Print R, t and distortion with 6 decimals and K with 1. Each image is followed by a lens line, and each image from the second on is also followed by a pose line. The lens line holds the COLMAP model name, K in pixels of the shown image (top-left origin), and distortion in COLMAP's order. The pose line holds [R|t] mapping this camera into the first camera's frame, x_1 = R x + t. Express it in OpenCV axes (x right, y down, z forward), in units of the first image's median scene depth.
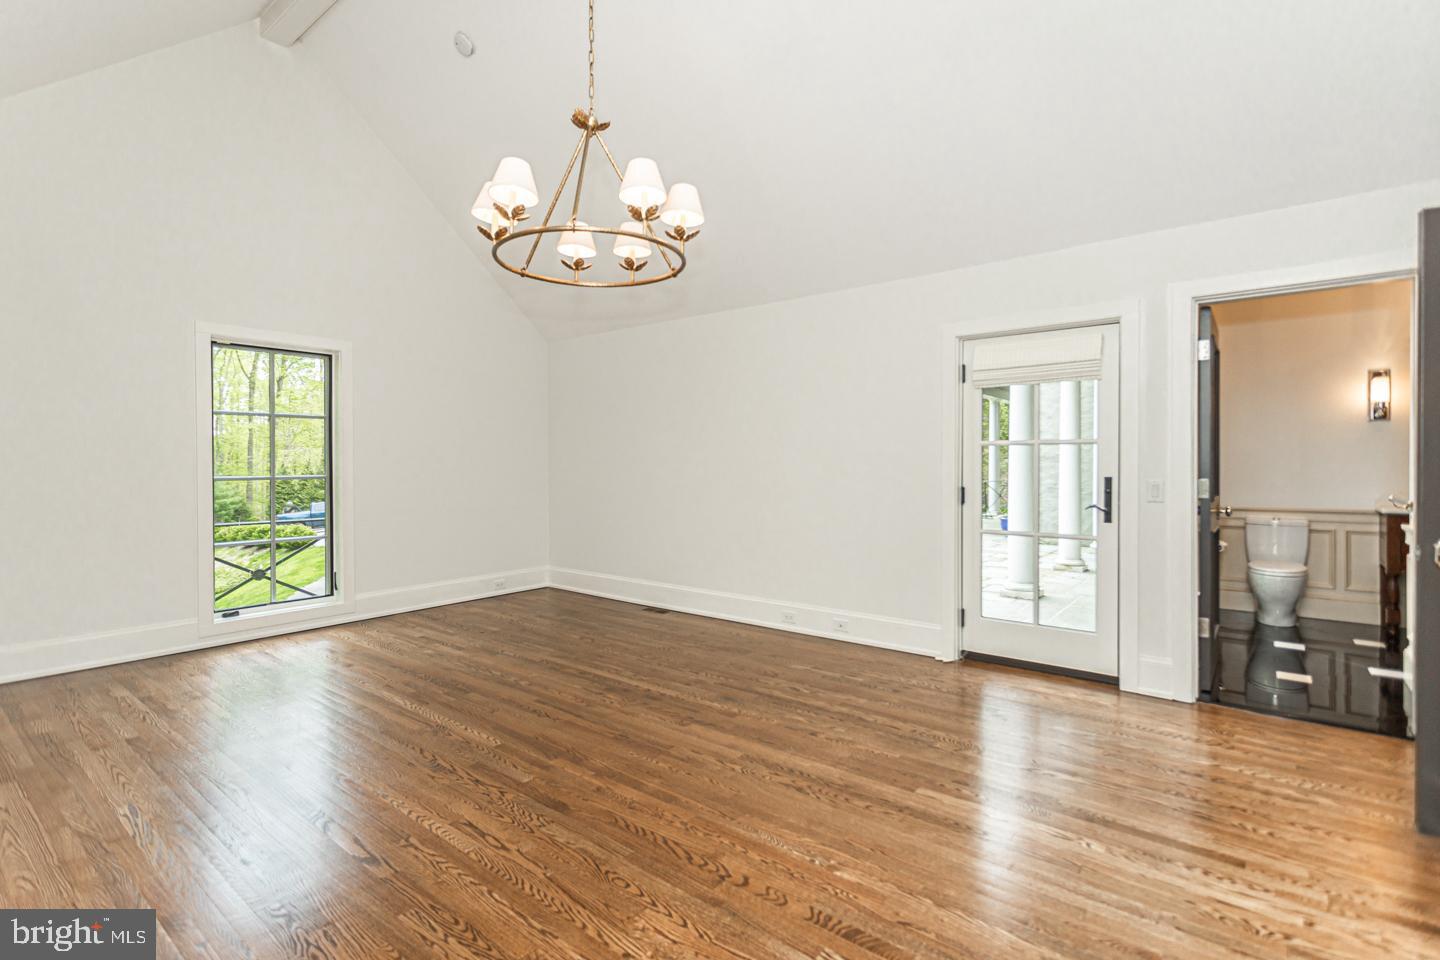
lens RADIAL K [[696.0, 0, 730.3], [0, 696.0, 472.4], [0, 0, 1]] dist [-0.001085, 0.003664]
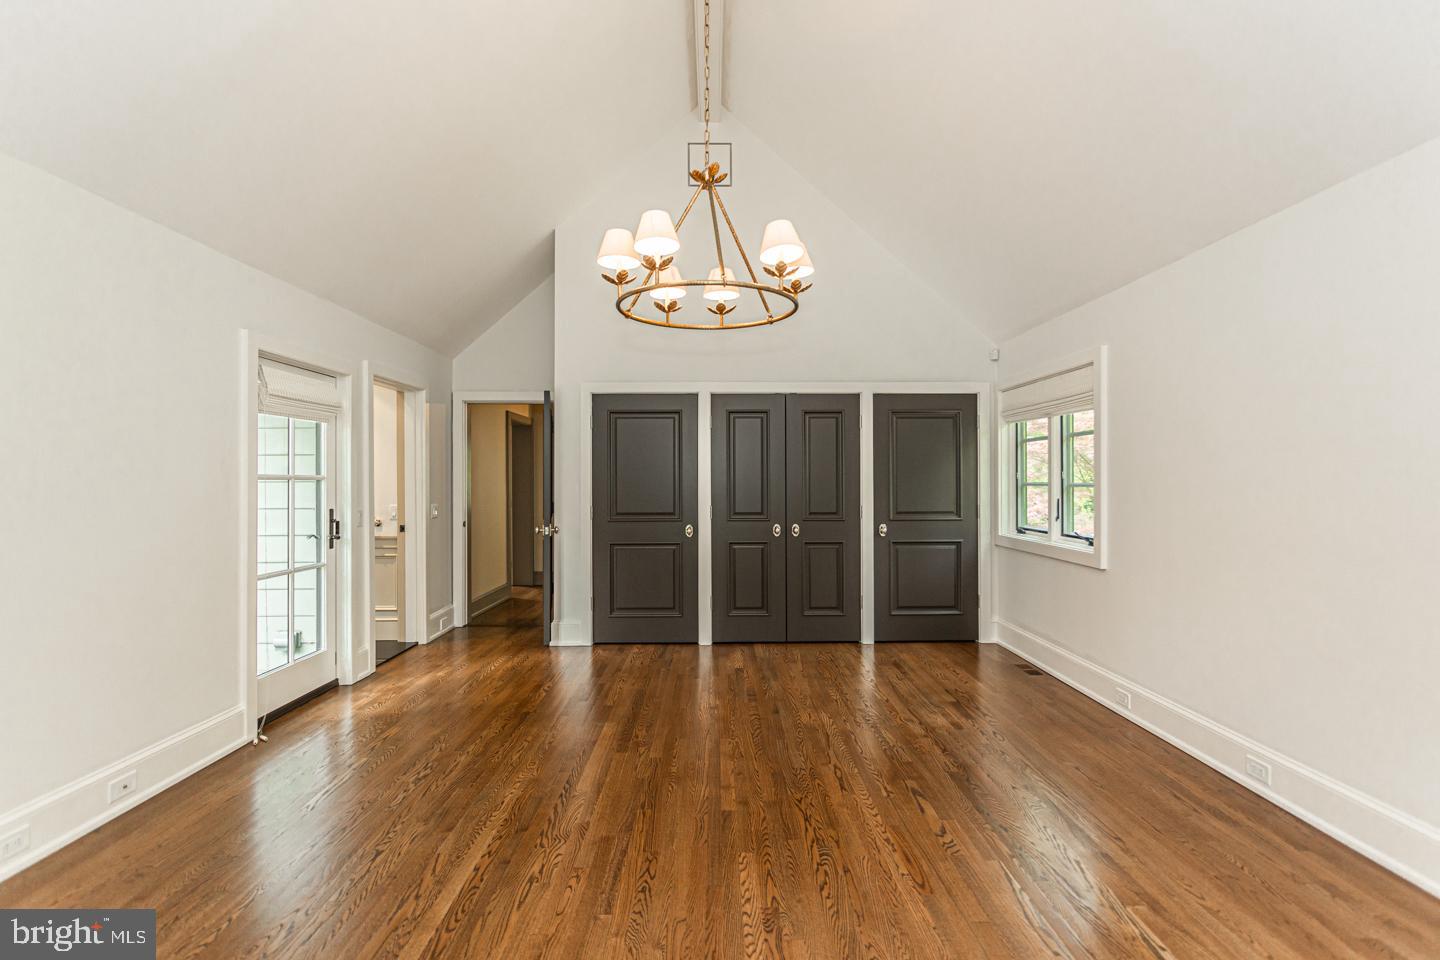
lens RADIAL K [[696.0, 0, 726.1], [0, 696.0, 479.3], [0, 0, 1]] dist [-0.001085, 0.003664]
pose [[-0.642689, 0.004707, 0.766113, -1.050031], [0.011383, 0.999929, 0.003405, -0.052924], [-0.766043, 0.010909, -0.642697, 1.709651]]
